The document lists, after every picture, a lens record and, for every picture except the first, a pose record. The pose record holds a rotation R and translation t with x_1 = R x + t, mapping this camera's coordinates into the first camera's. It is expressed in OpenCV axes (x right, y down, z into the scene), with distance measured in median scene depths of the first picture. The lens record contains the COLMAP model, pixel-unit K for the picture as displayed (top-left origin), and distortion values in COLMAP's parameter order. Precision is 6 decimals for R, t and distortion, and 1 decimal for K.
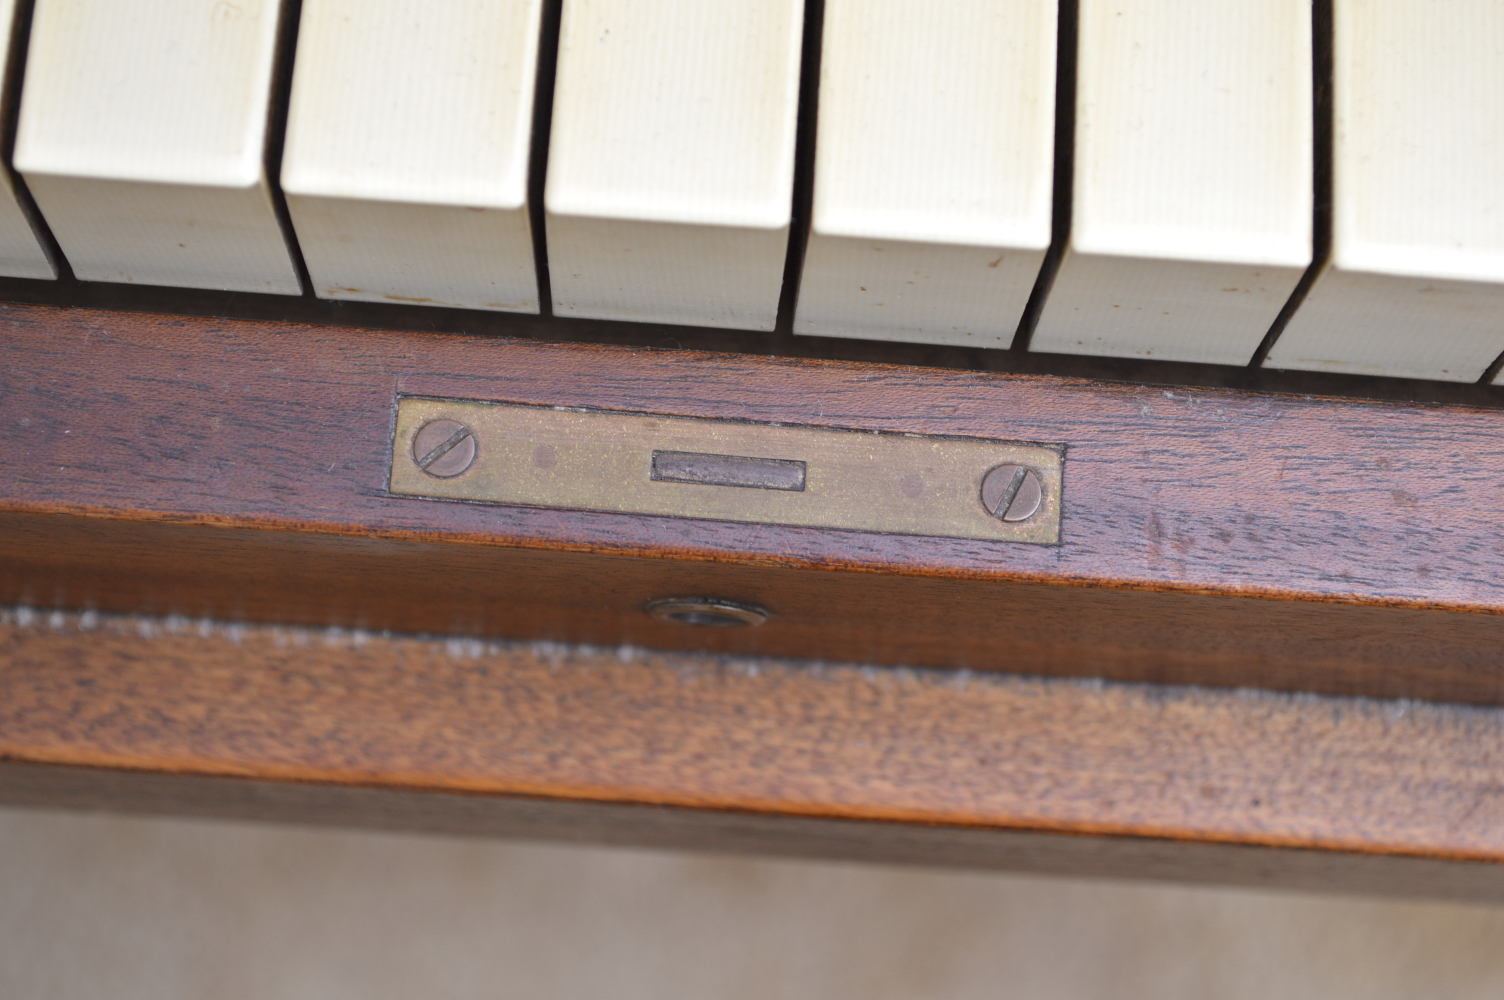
lens RADIAL K [[2658.3, 0, 751.7], [0, 2658.3, 503.7], [0, 0, 1]] dist [0.005692, 0.000000]
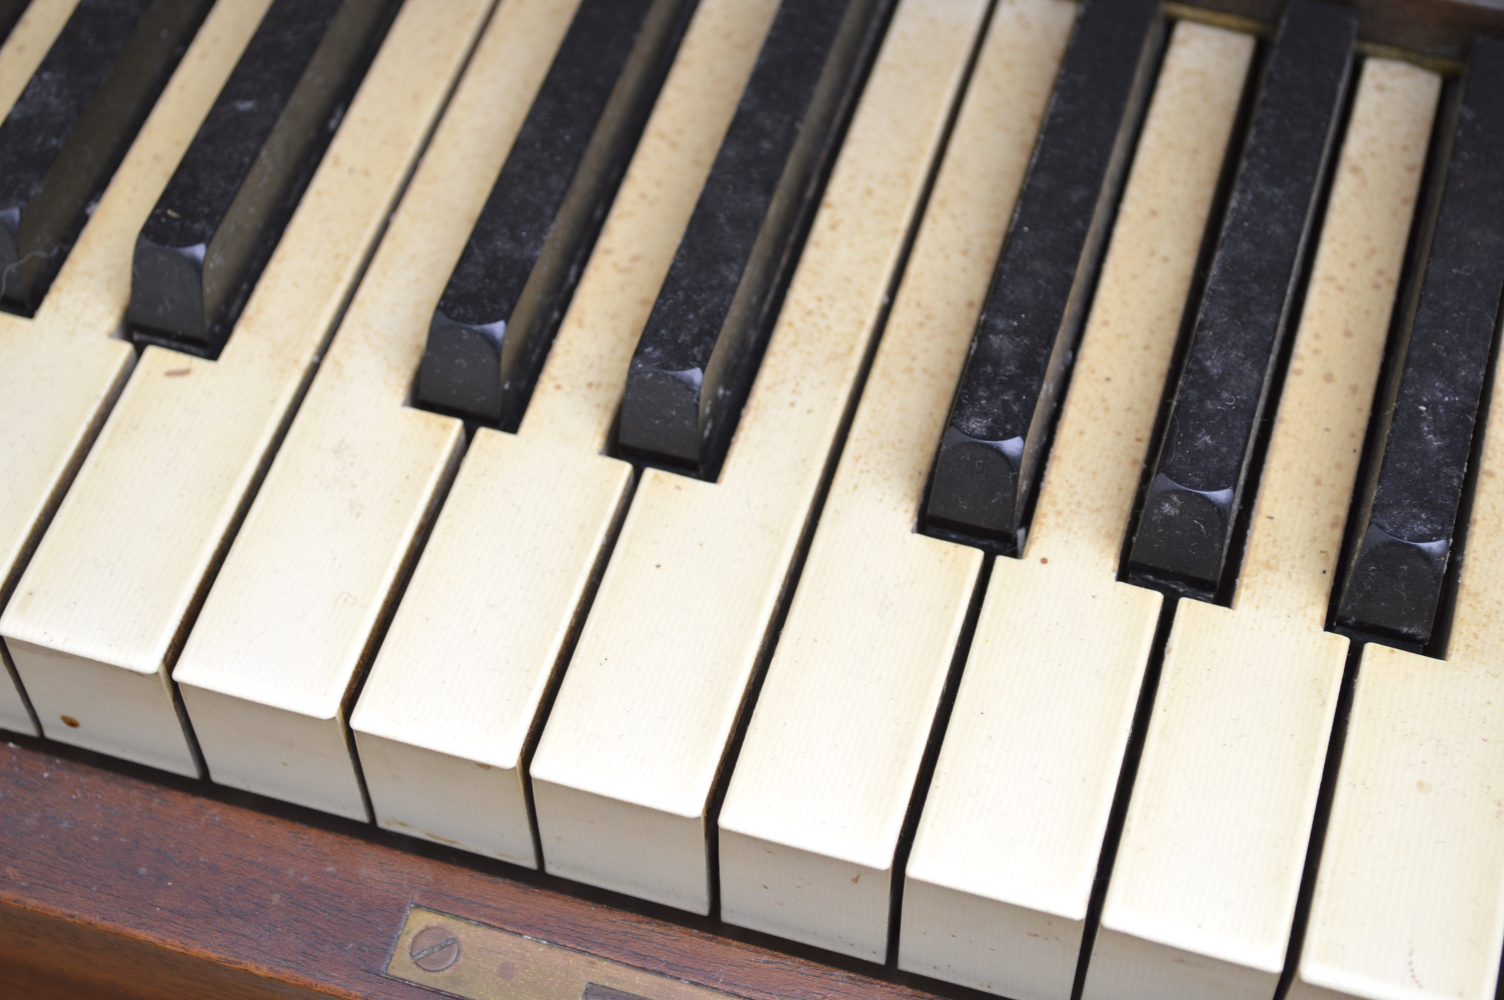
lens RADIAL K [[2658.3, 0, 751.4], [0, 2658.3, 497.8], [0, 0, 1]] dist [0.005692, 0.000000]
pose [[0.971267, 0.157230, -0.178660, 0.235160], [-0.204474, 0.935431, -0.288374, 0.116818], [0.121783, 0.316620, 0.940702, -0.286433]]
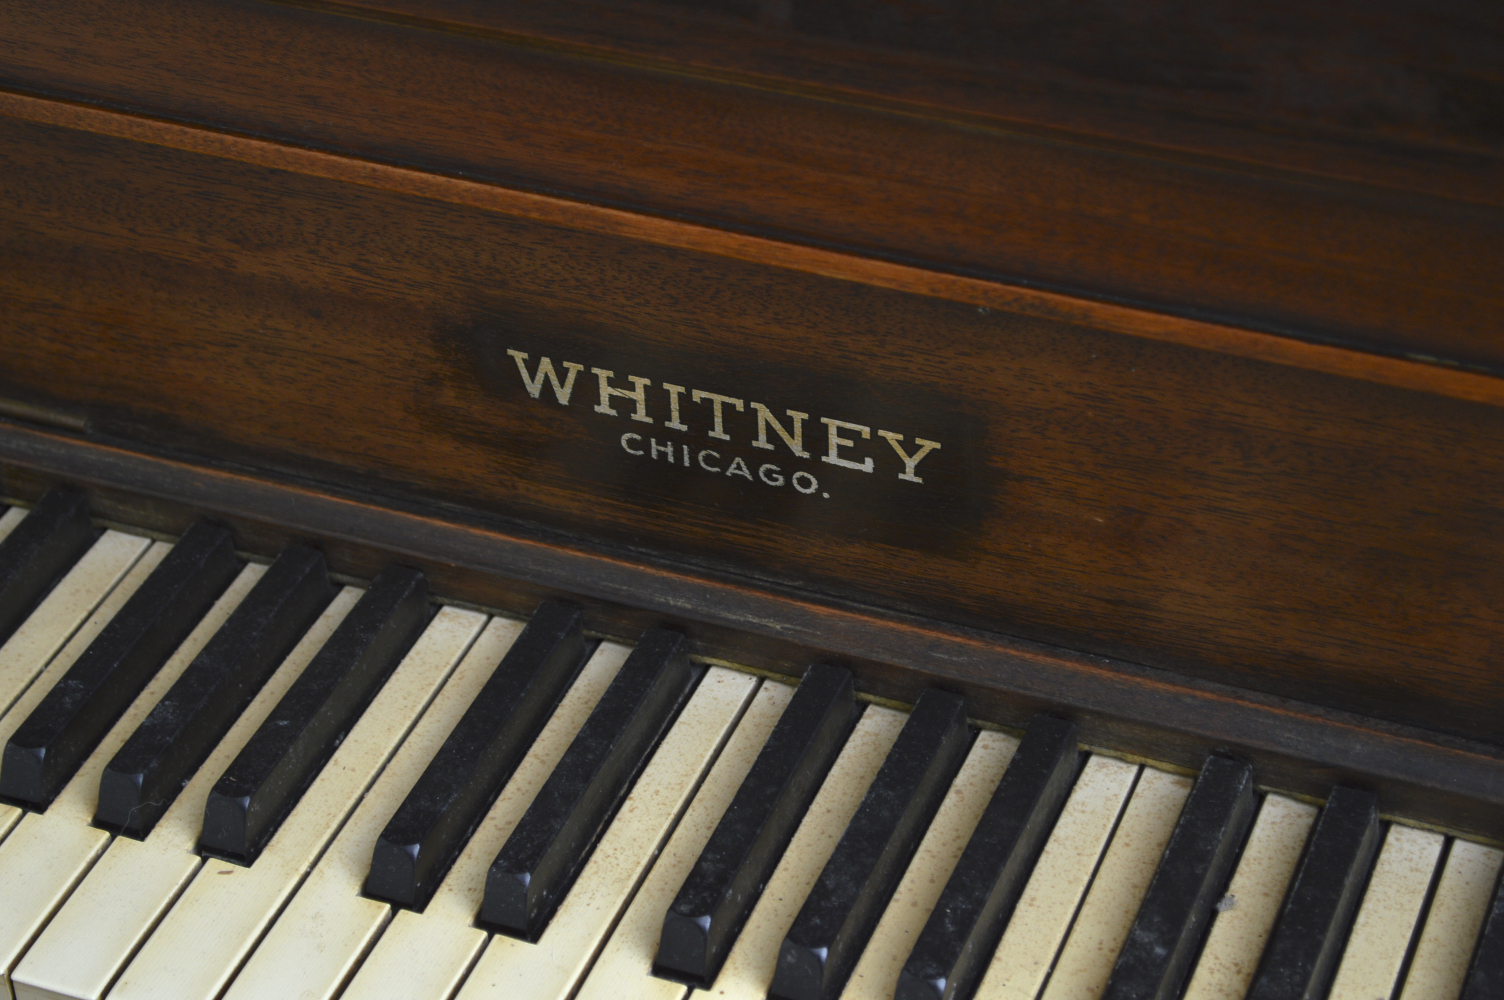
lens RADIAL K [[3522.3, 0, 752.7], [0, 3522.3, 500.7], [0, 0, 1]] dist [0.066762, 0.000000]
pose [[0.945009, 0.127535, -0.301151, 0.994711], [-0.279352, 0.793597, -0.540523, 0.982671], [0.170057, 0.594927, 0.785584, -1.550874]]
